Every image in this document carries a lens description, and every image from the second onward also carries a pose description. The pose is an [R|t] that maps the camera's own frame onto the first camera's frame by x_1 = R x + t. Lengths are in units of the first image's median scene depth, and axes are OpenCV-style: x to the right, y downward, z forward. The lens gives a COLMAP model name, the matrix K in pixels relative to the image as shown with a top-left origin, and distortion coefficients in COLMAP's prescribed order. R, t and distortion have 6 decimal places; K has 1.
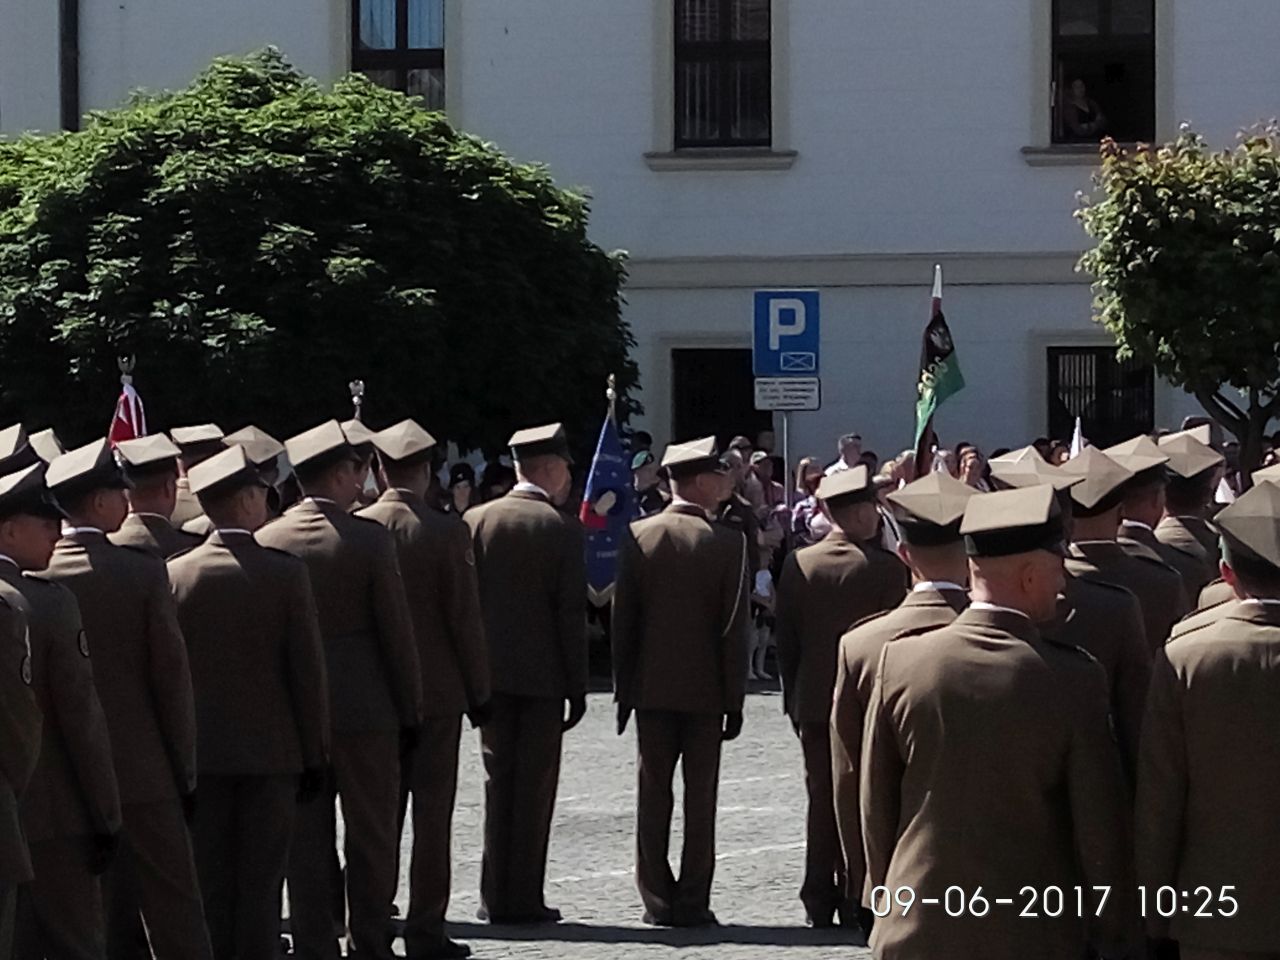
lens RADIAL K [[3949.6, 0, 640.0], [0, 3949.6, 479.1], [0, 0, 1]] dist [0.163506, 0.000000]
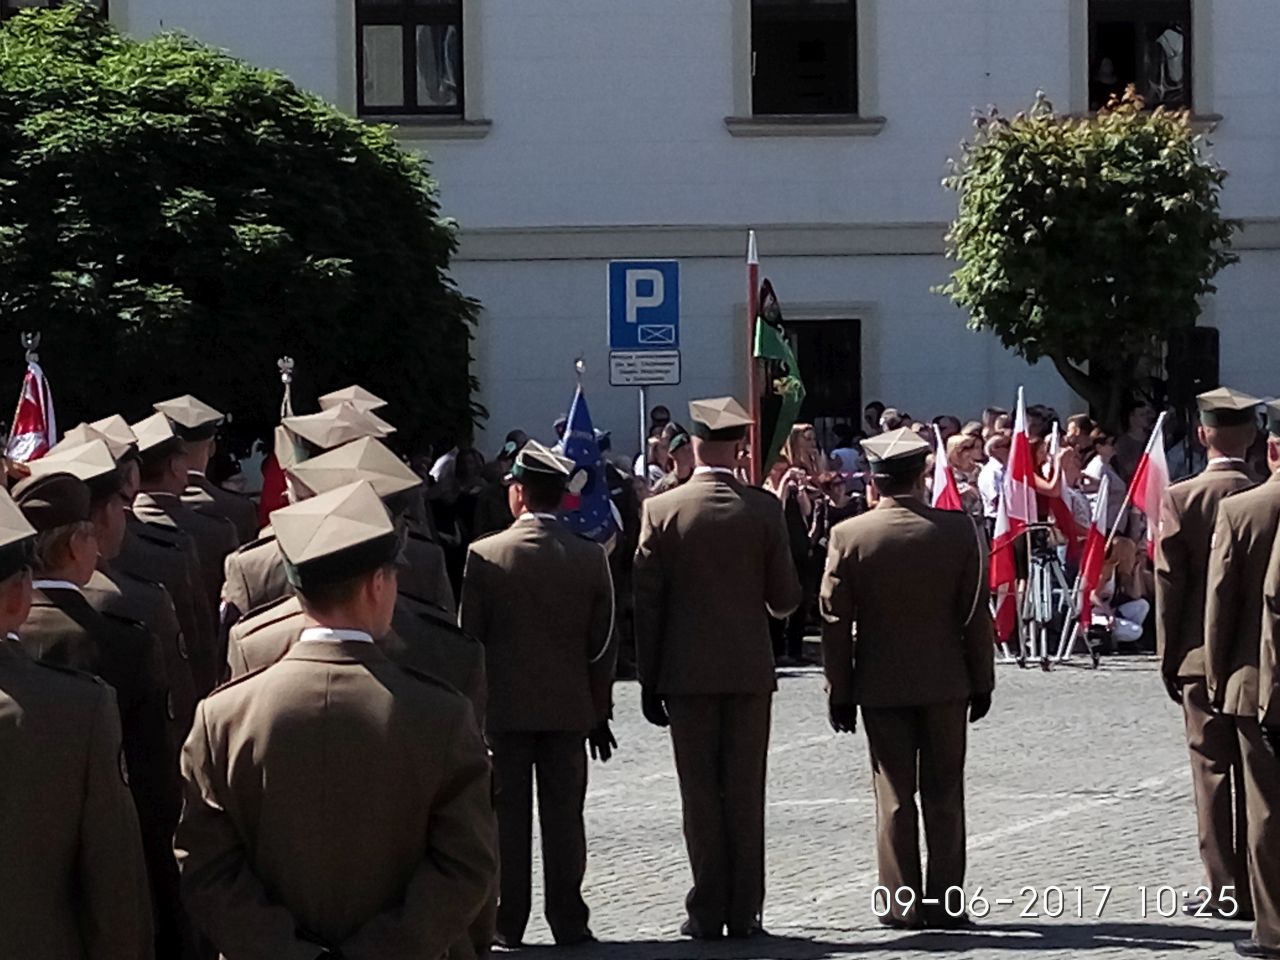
lens RADIAL K [[3949.6, 0, 641.5], [0, 3949.6, 481.5], [0, 0, 1]] dist [0.163506, 0.000000]
pose [[0.964700, -0.016280, 0.262848, -0.227201], [0.015317, 0.999866, 0.005713, 0.000575], [-0.262905, -0.001485, 0.964820, 0.073769]]
